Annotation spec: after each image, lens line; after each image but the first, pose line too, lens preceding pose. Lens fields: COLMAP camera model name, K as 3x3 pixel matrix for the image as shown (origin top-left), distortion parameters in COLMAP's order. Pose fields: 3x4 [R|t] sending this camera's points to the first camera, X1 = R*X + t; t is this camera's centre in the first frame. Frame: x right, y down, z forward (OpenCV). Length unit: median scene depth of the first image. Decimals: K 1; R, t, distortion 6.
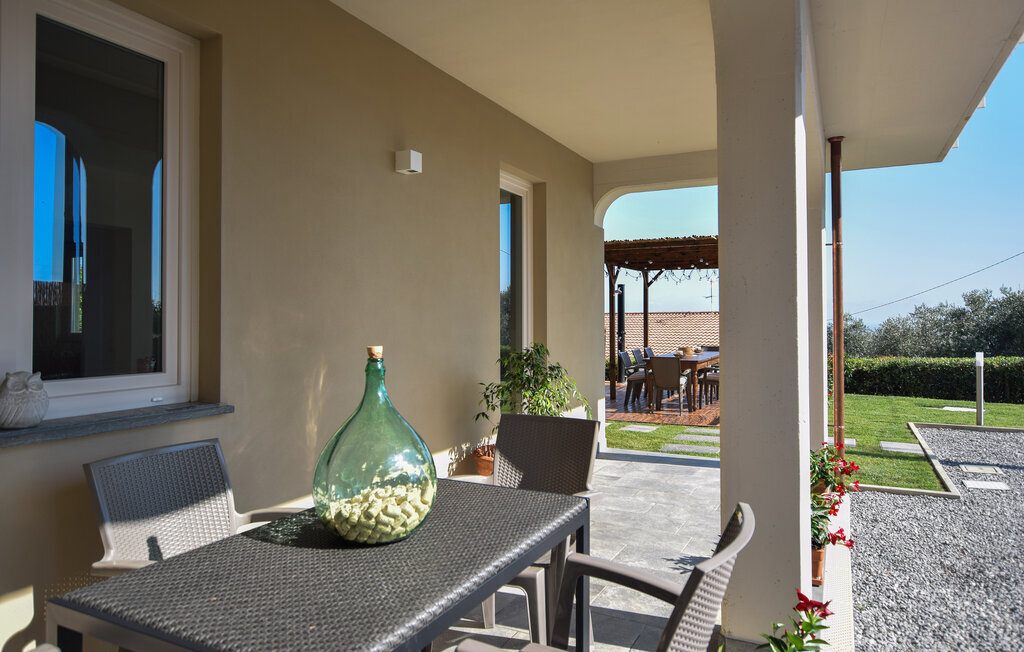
lens RADIAL K [[674.8, 0, 509.9], [0, 674.8, 304.7], [0, 0, 1]] dist [-0.028584, 0.000291]
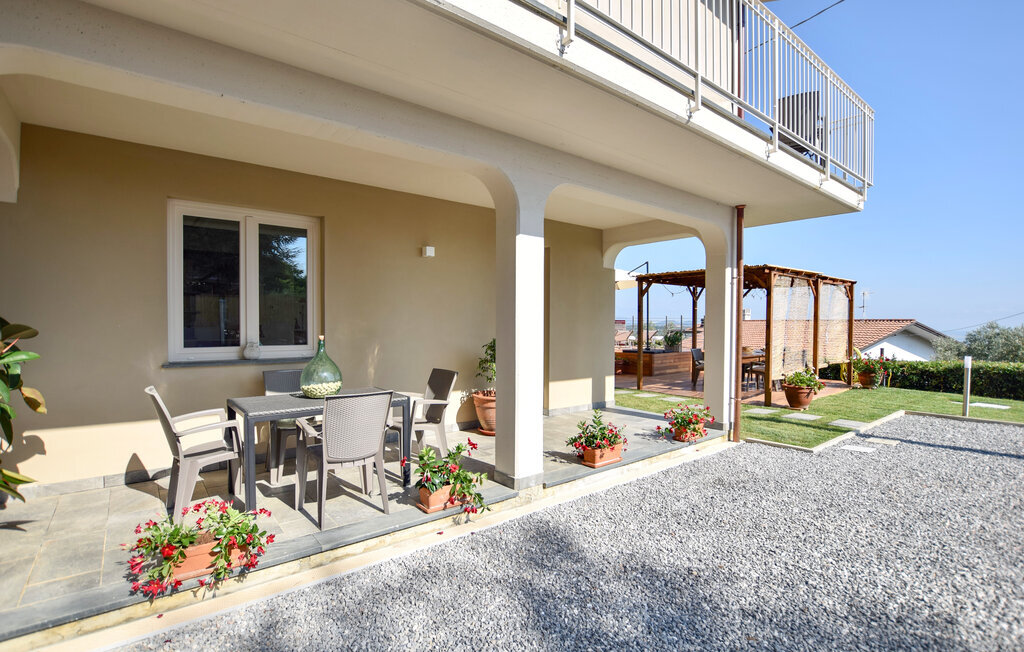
lens RADIAL K [[504.8, 0, 507.6], [0, 504.8, 321.5], [0, 0, 1]] dist [-0.036884, 0.000330]
pose [[0.915042, 0.006232, -0.403310, 0.404362], [0.000717, 0.999854, 0.017077, -0.009868], [0.403358, -0.015916, 0.914904, -0.202655]]
